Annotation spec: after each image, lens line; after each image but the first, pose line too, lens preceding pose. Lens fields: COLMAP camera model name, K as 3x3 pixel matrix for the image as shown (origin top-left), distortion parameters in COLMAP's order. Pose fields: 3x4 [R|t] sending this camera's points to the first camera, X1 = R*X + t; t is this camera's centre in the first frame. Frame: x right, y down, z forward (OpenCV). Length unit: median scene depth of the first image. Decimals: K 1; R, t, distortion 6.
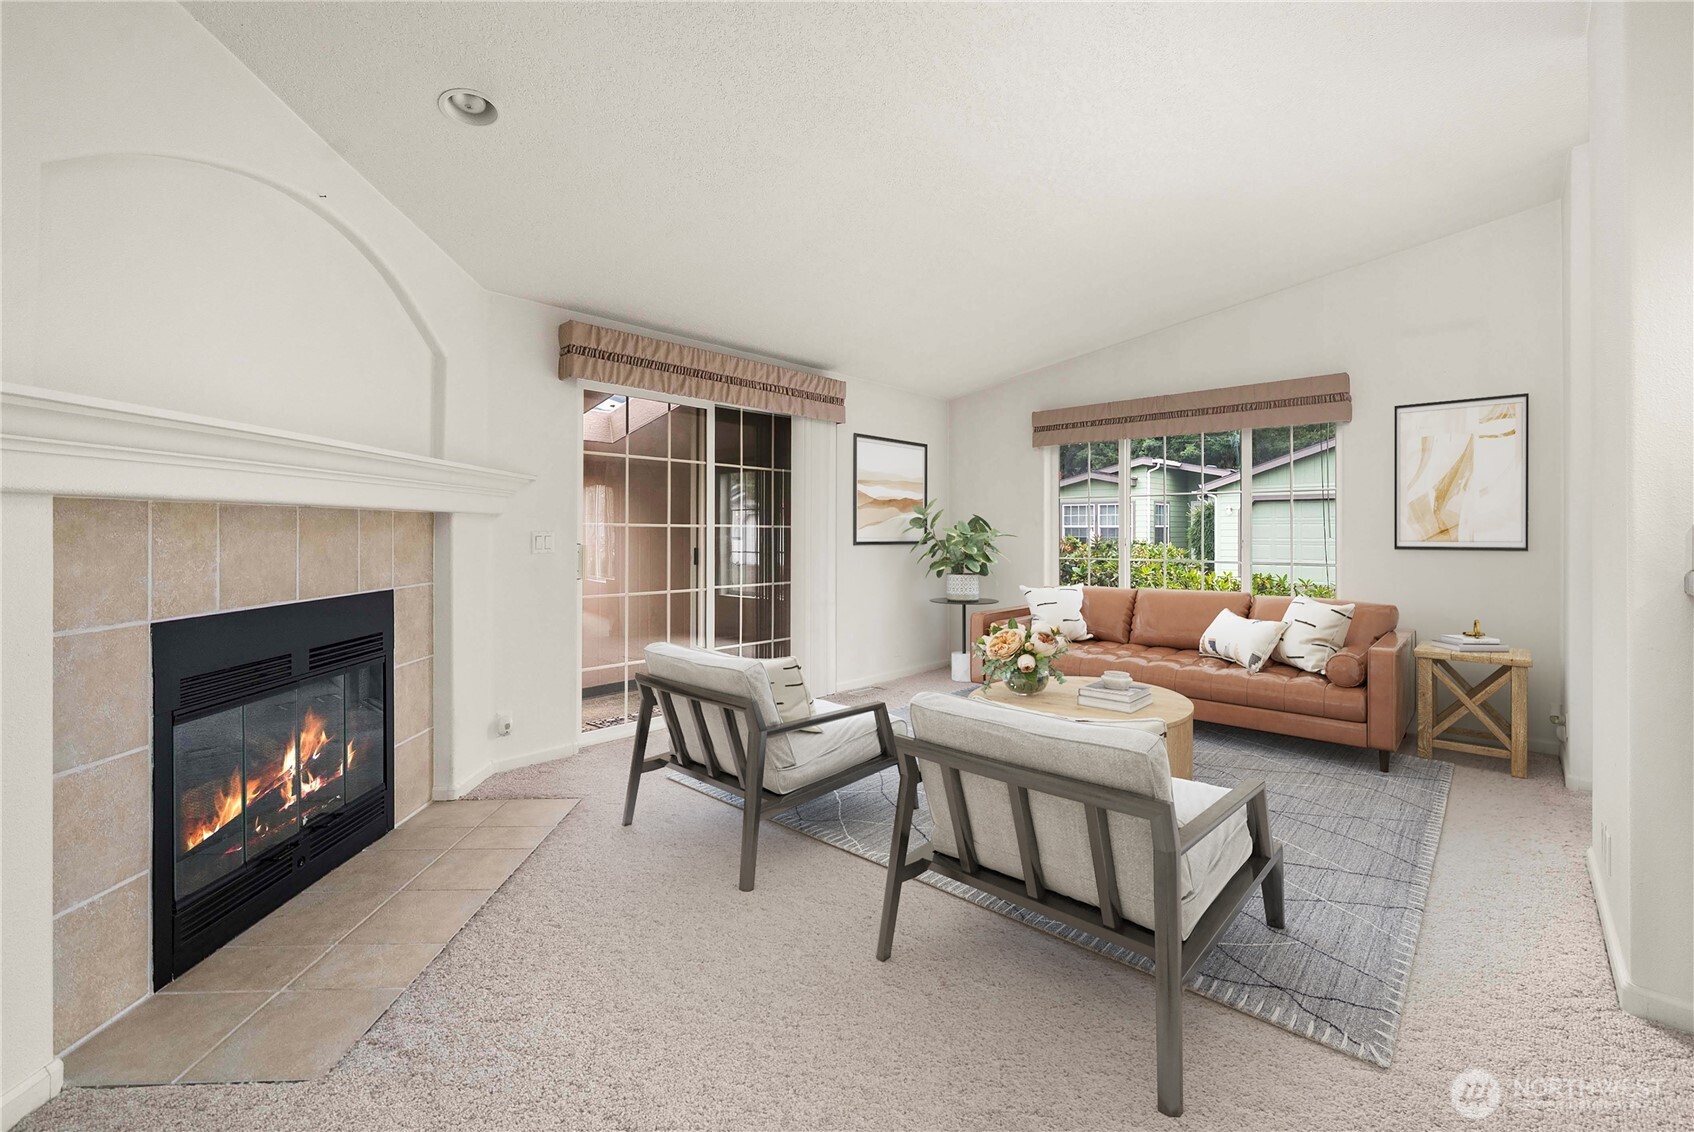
lens RADIAL K [[729.6, 0, 850.9], [0, 729.6, 537.2], [0, 0, 1]] dist [0.001604, -0.000012]
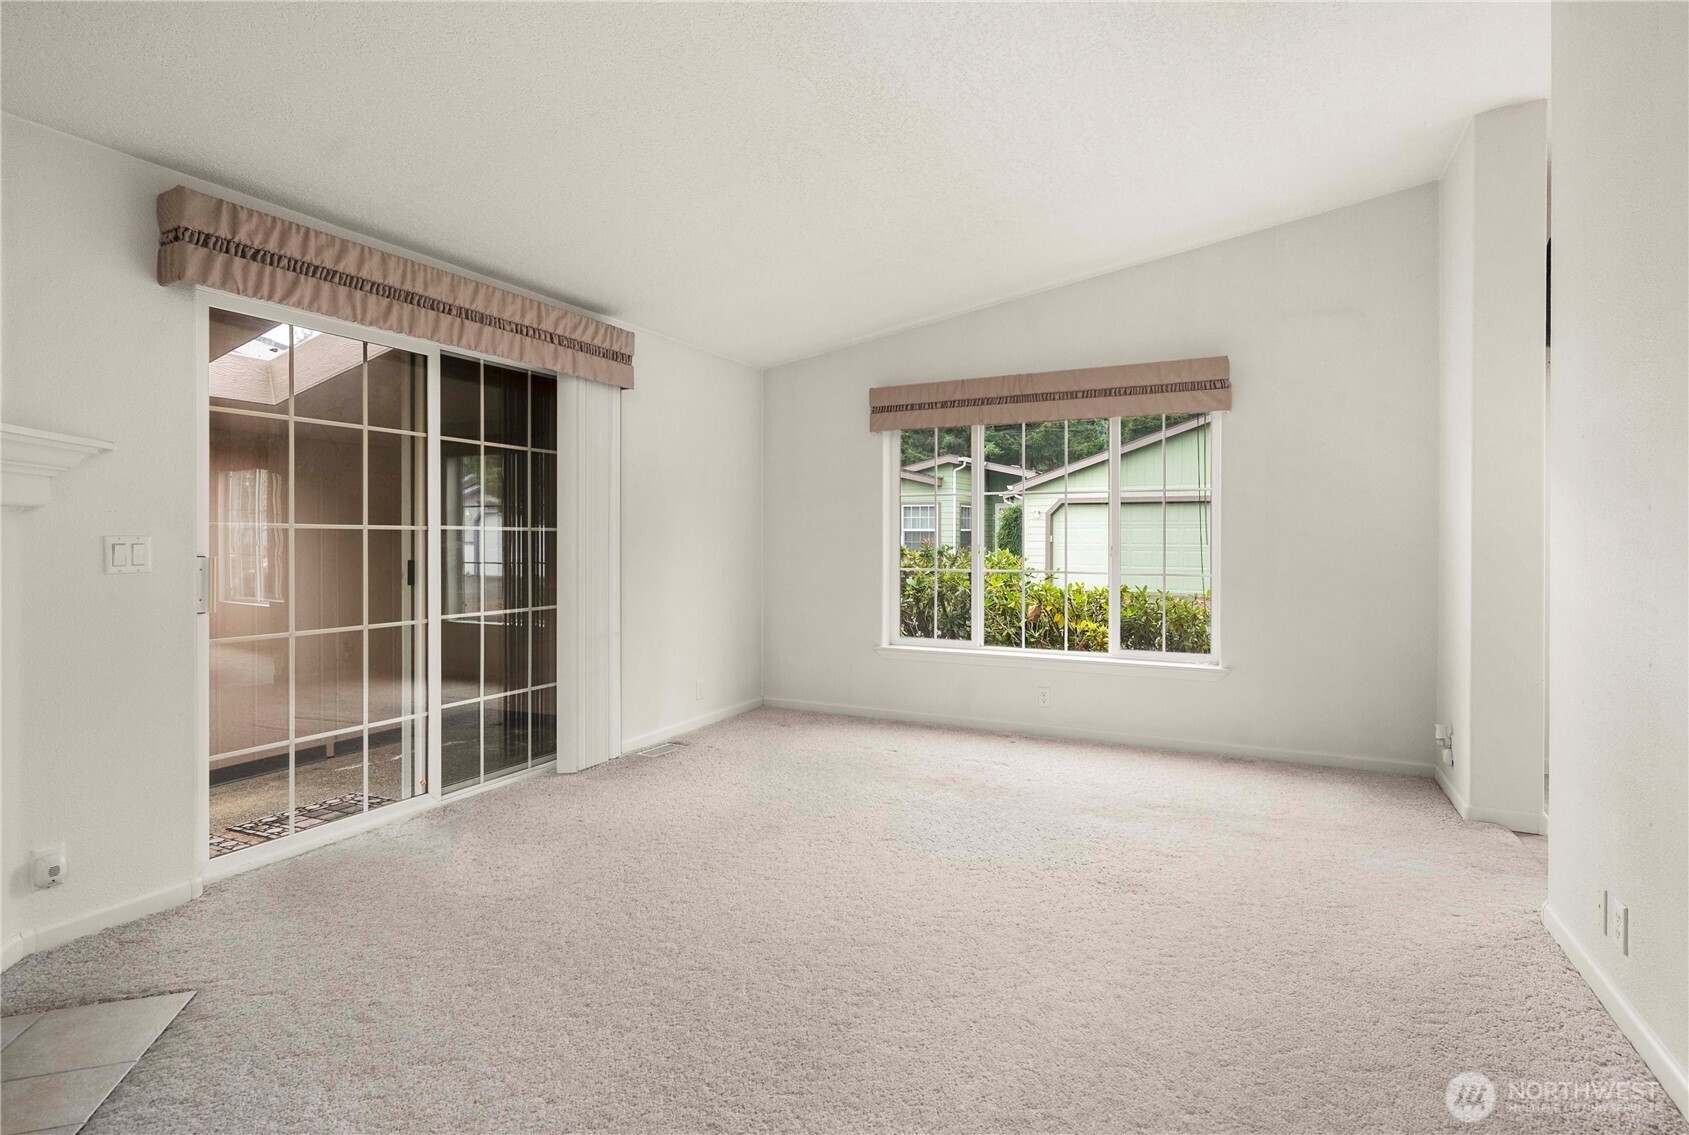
lens RADIAL K [[827.2, 0, 841.3], [0, 827.2, 548.0], [0, 0, 1]] dist [0.001888, 0.000900]
pose [[0.963580, -0.002230, 0.267411, -0.032801], [0.000070, 0.999967, 0.008087, -0.002980], [-0.267420, -0.007774, 0.963549, 0.153850]]
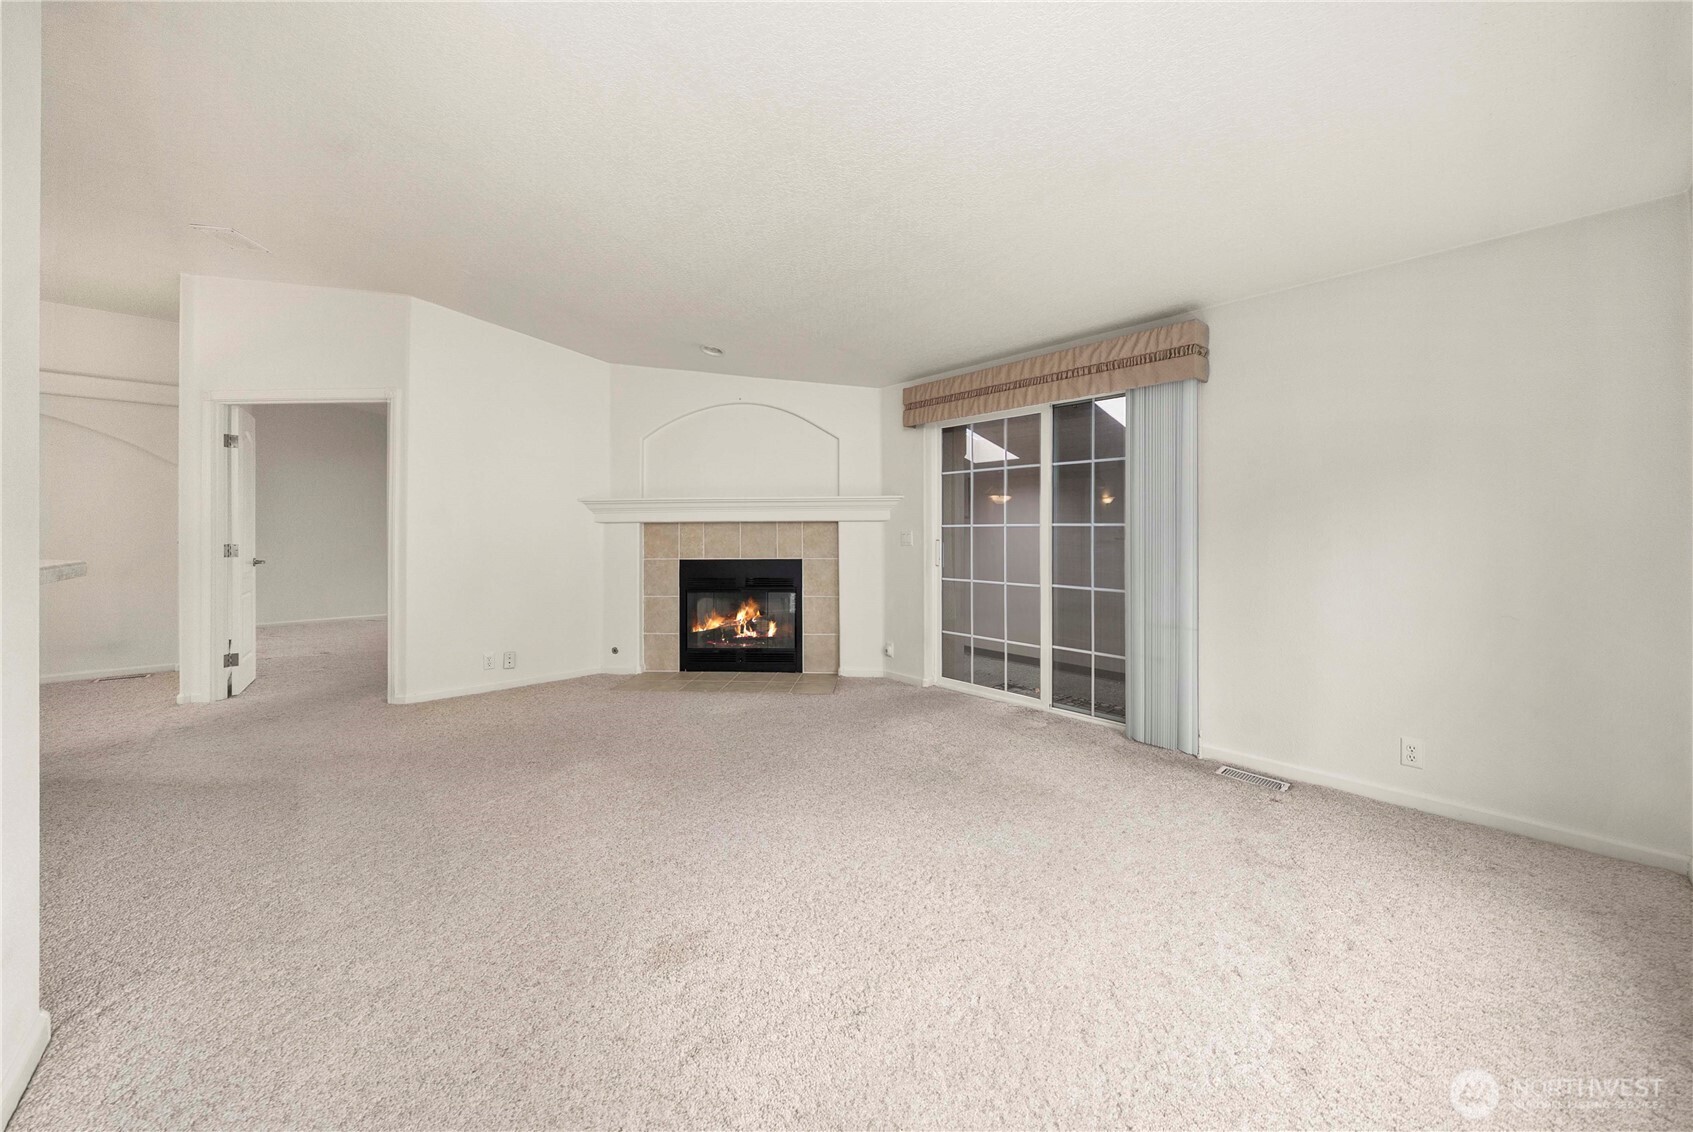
lens RADIAL K [[608.9, 0, 856.3], [0, 608.9, 522.7], [0, 0, 1]] dist [-0.004983, -0.000372]
pose [[-0.095154, -0.004099, -0.995454, 0.681515], [-0.001501, 0.999991, -0.003974, -0.015396], [0.995461, 0.001116, -0.095159, 0.816712]]
